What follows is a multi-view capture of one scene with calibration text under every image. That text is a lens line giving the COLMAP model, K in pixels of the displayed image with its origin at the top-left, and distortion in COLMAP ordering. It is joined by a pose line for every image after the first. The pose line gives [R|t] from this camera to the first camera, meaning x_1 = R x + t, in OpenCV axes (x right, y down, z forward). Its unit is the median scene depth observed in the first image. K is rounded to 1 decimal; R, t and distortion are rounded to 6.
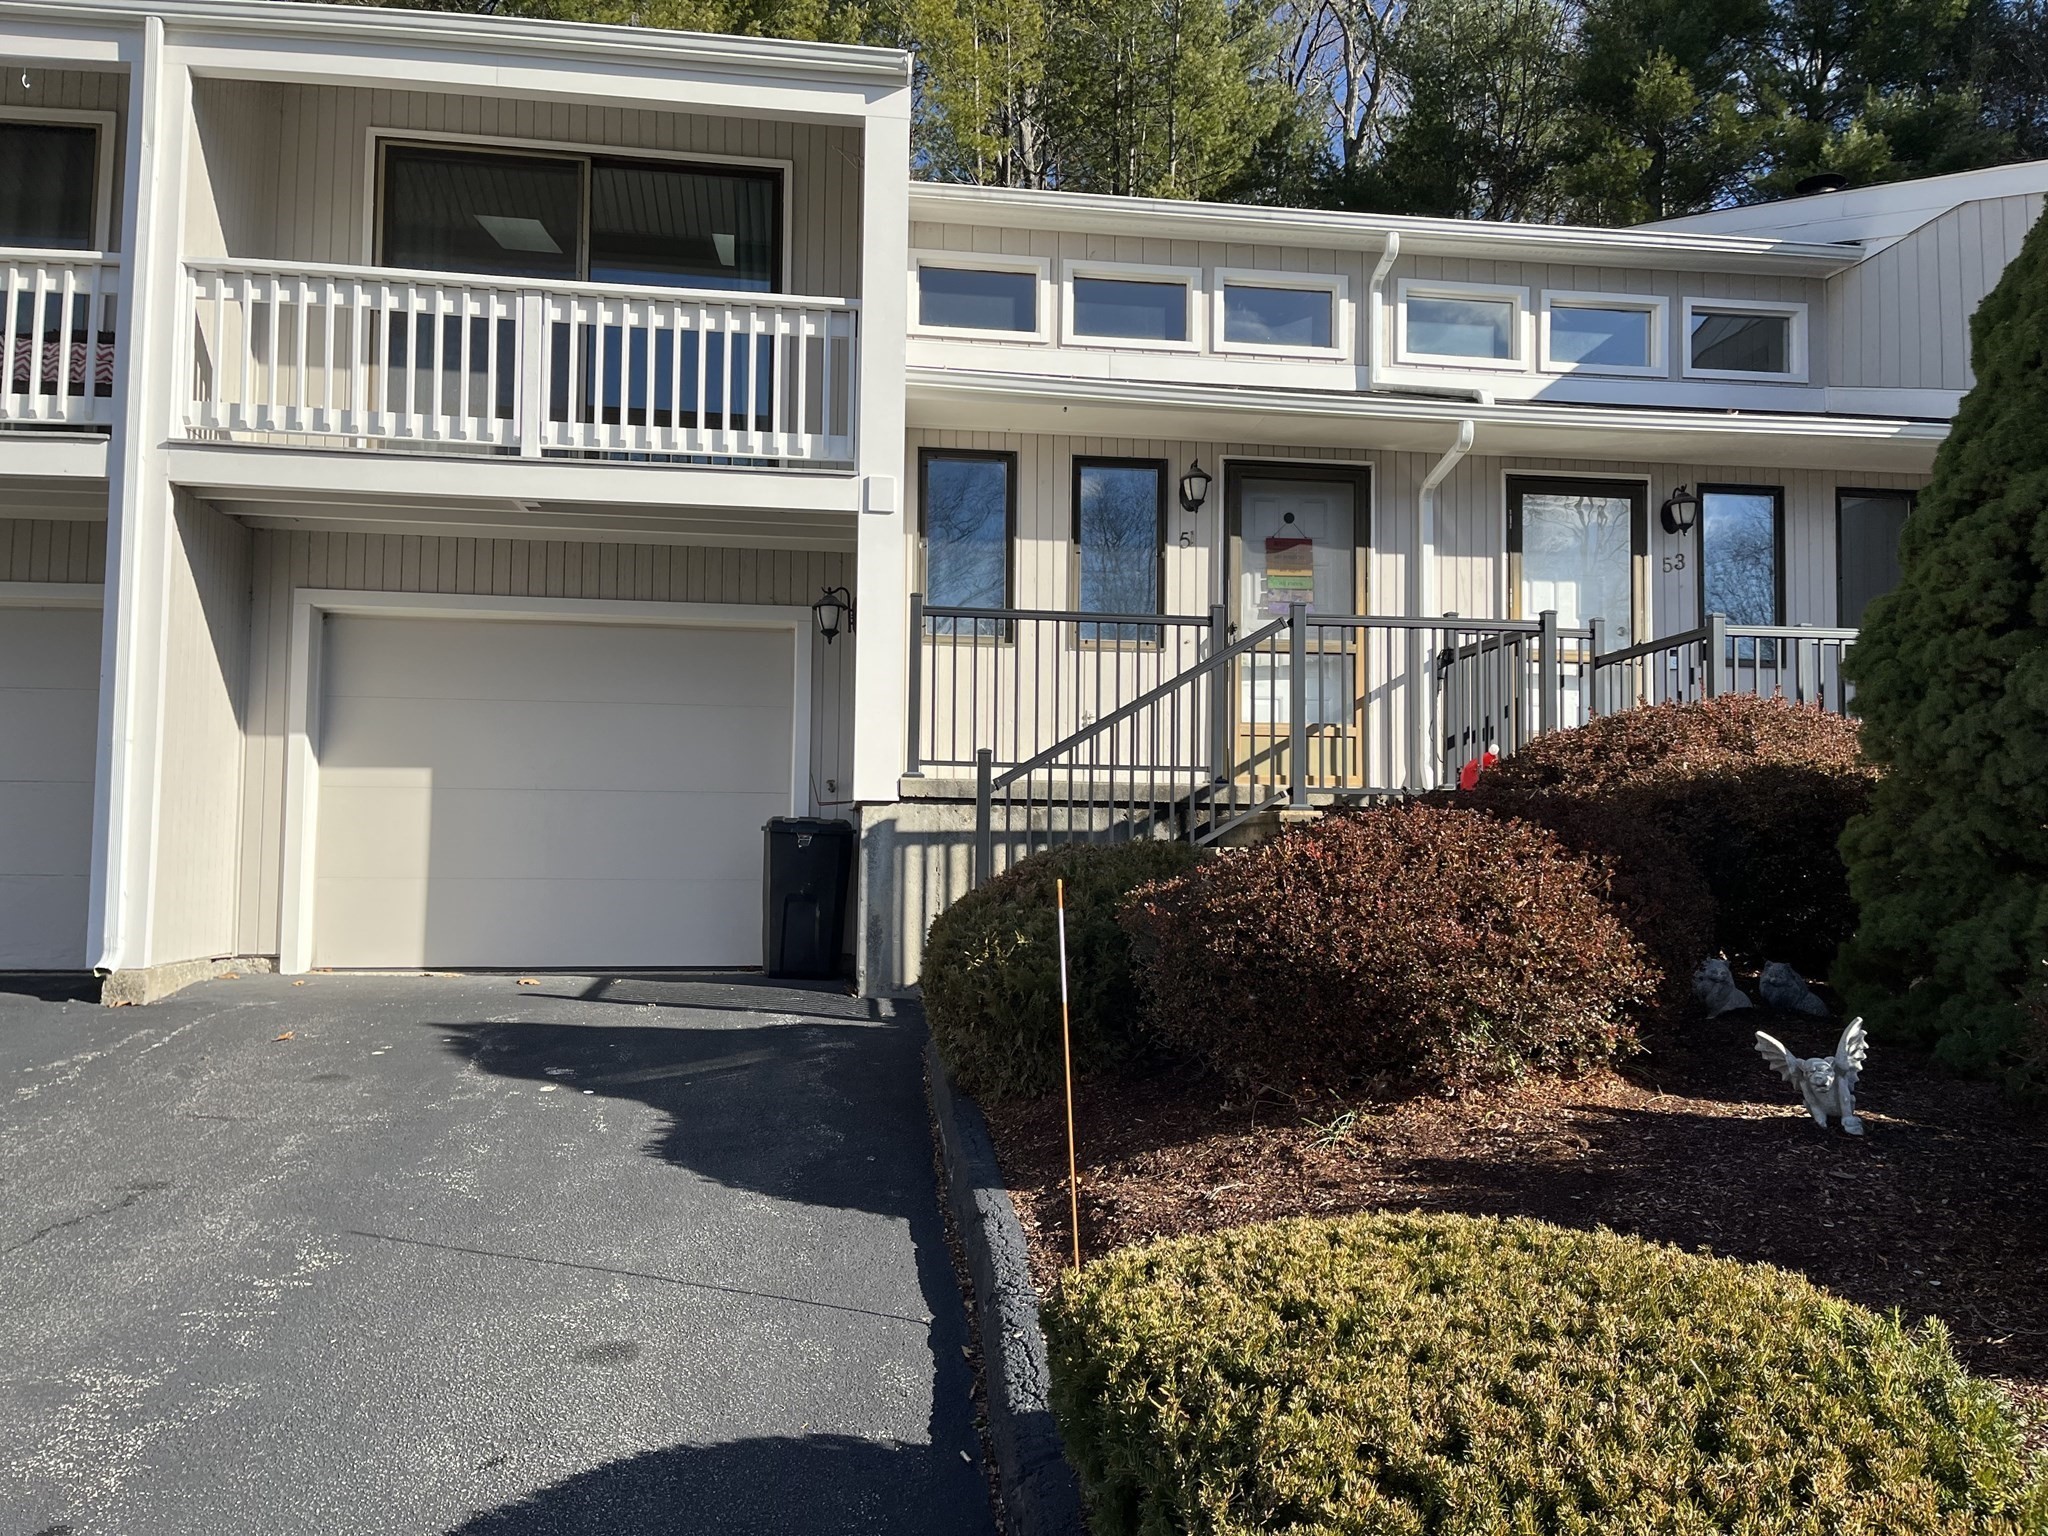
lens RADIAL K [[1559.5, 0, 1023.9], [0, 1559.5, 772.4], [0, 0, 1]] dist [0.065919, -0.083718]
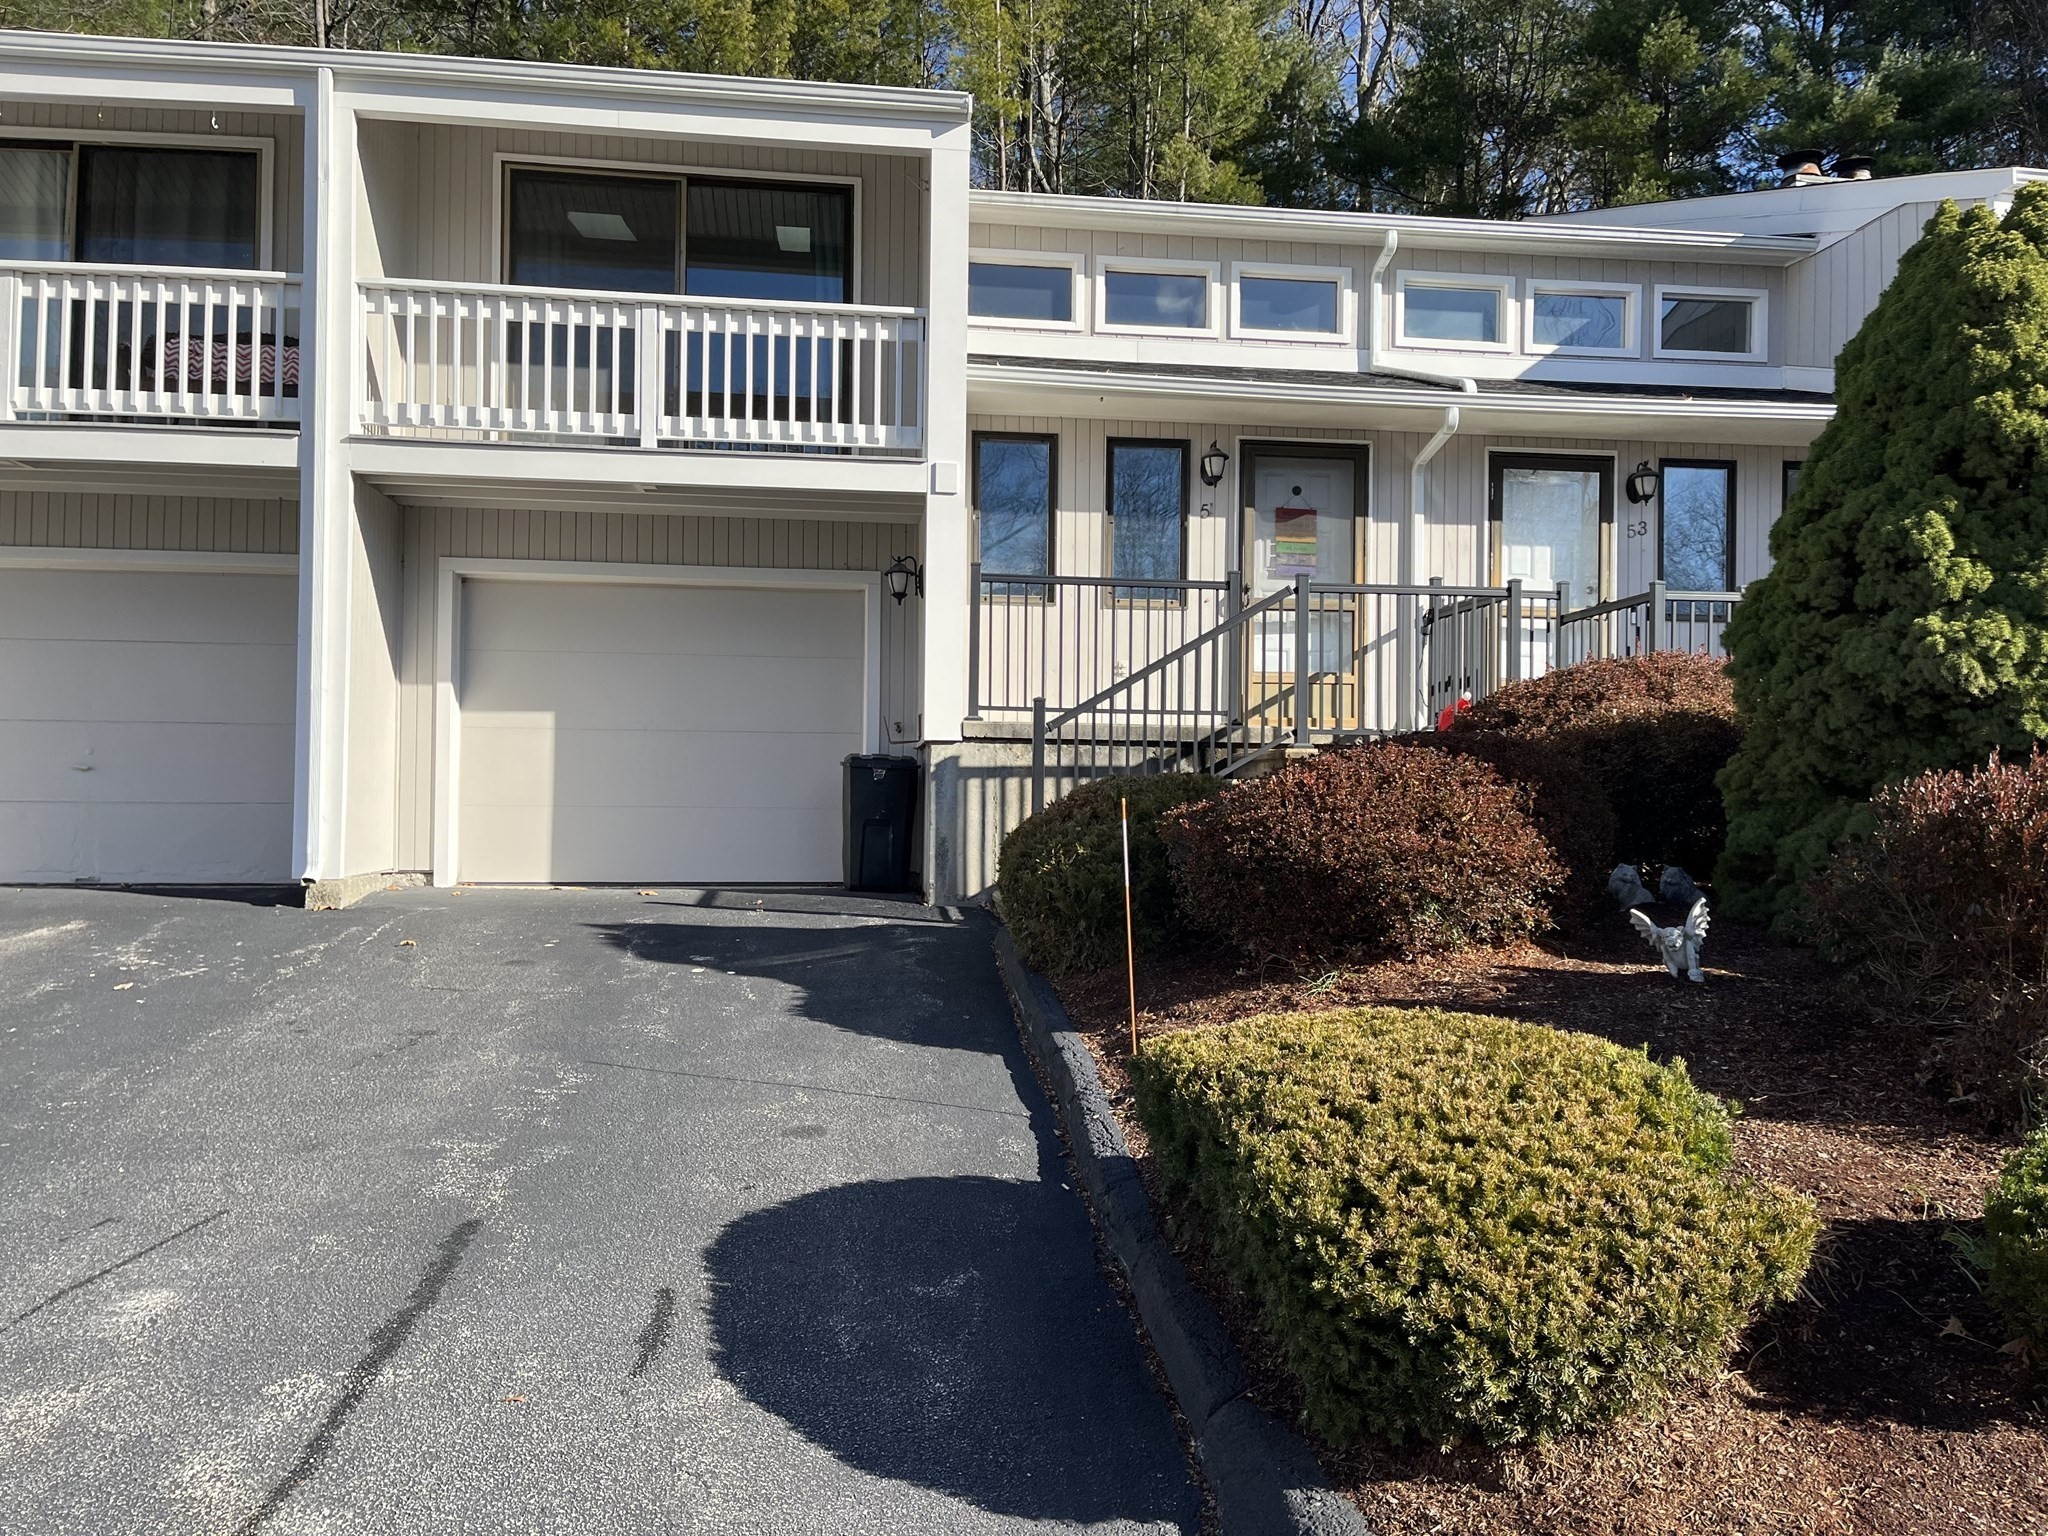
lens RADIAL K [[1559.5, 0, 1023.4], [0, 1559.5, 764.4], [0, 0, 1]] dist [0.065919, -0.083718]
pose [[0.999980, 0.000489, -0.006370, -0.026996], [-0.000268, 0.999404, 0.034532, -0.004430], [0.006383, -0.034529, 0.999383, -0.181016]]
